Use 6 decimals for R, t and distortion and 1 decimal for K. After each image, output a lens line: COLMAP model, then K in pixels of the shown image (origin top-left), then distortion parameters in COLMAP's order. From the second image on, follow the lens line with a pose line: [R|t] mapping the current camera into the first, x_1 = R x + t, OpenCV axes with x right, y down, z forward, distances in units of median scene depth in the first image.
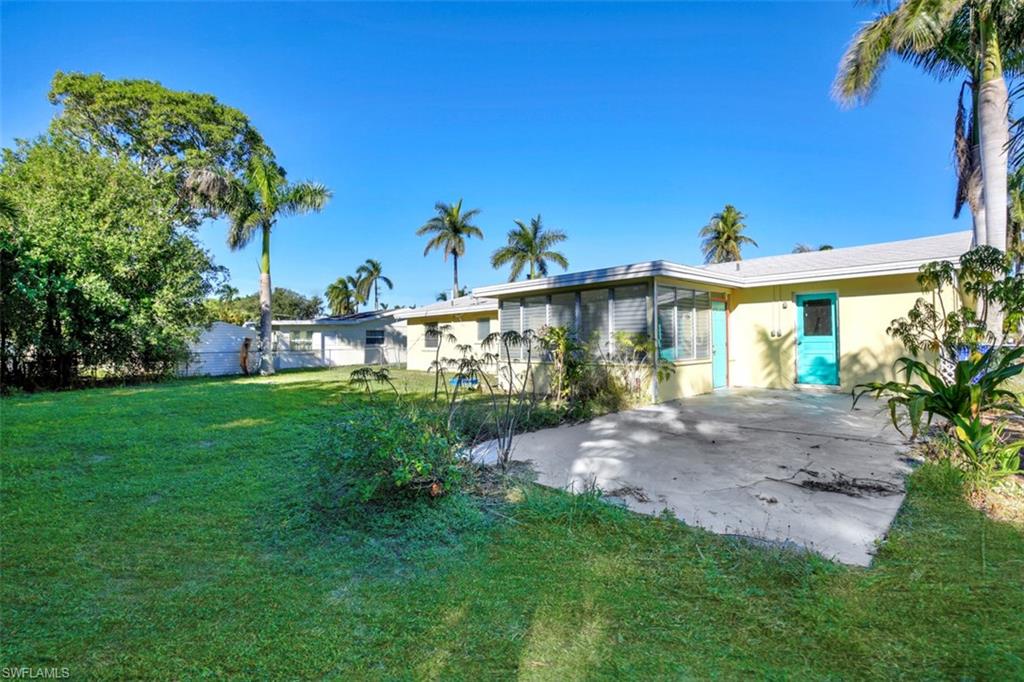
lens RADIAL K [[467.6, 0, 515.9], [0, 467.6, 334.3], [0, 0, 1]] dist [-0.033253, 0.001695]
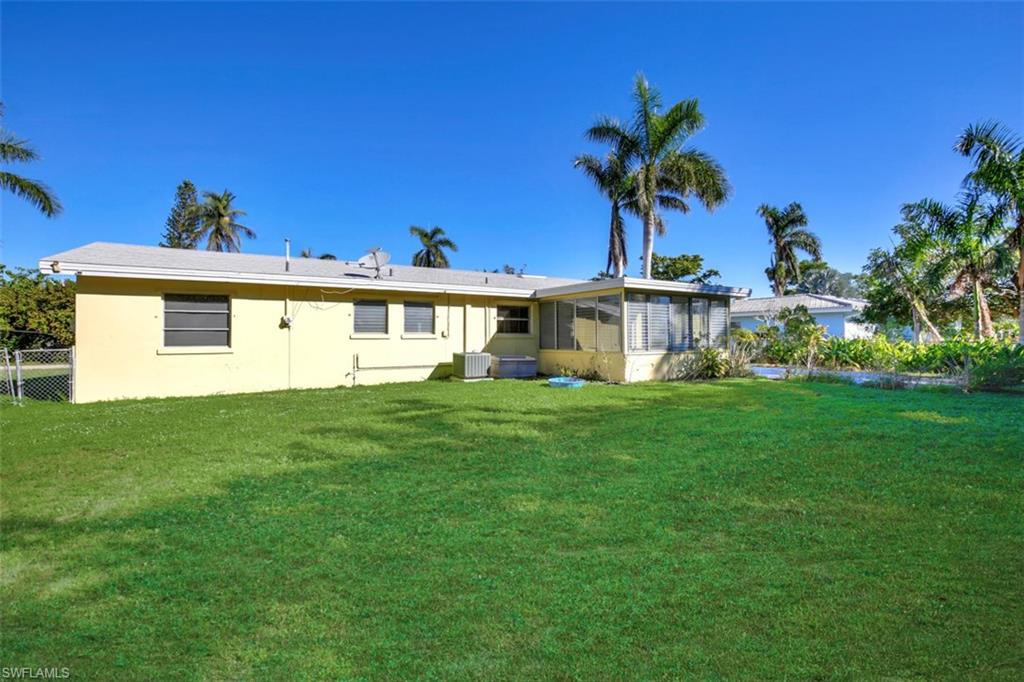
lens RADIAL K [[467.6, 0, 515.9], [0, 467.6, 334.3], [0, 0, 1]] dist [-0.033253, 0.001695]
pose [[0.226188, 0.024567, 0.973774, -1.156532], [-0.017219, 0.999627, -0.021220, 0.043619], [-0.973931, -0.011968, 0.226527, 1.100967]]
